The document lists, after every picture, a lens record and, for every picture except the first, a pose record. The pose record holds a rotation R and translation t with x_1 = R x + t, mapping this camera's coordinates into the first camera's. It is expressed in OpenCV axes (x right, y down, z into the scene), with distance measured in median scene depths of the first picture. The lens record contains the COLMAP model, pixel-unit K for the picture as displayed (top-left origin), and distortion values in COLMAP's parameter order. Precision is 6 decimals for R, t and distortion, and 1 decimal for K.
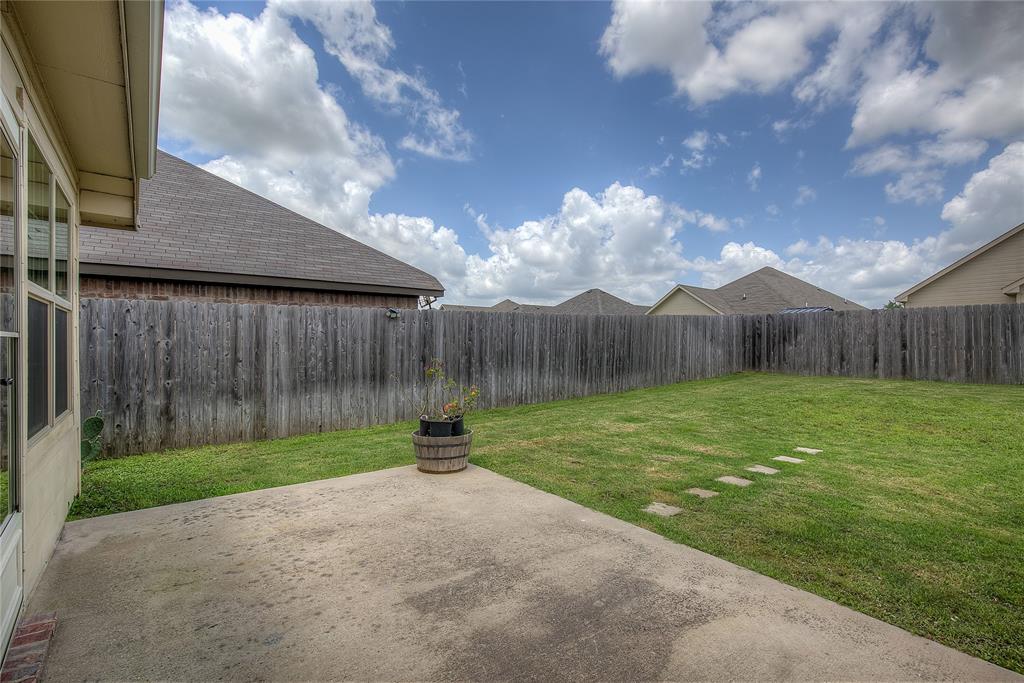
lens RADIAL K [[463.4, 0, 511.1], [0, 463.4, 345.2], [0, 0, 1]] dist [-0.002933, 0.000241]
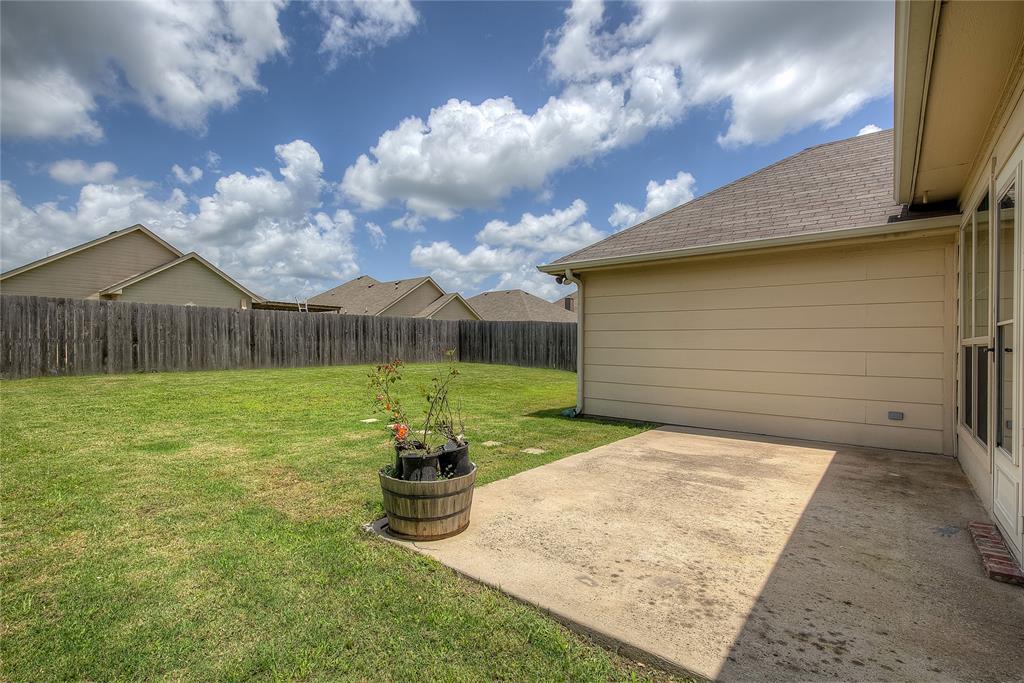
lens RADIAL K [[463.4, 0, 511.4], [0, 463.4, 346.0], [0, 0, 1]] dist [-0.002933, 0.000241]
pose [[-0.216475, -0.005534, 0.976273, -1.076732], [-0.004070, 0.999980, 0.004766, 0.022637], [-0.976280, -0.002941, -0.216493, 1.403385]]
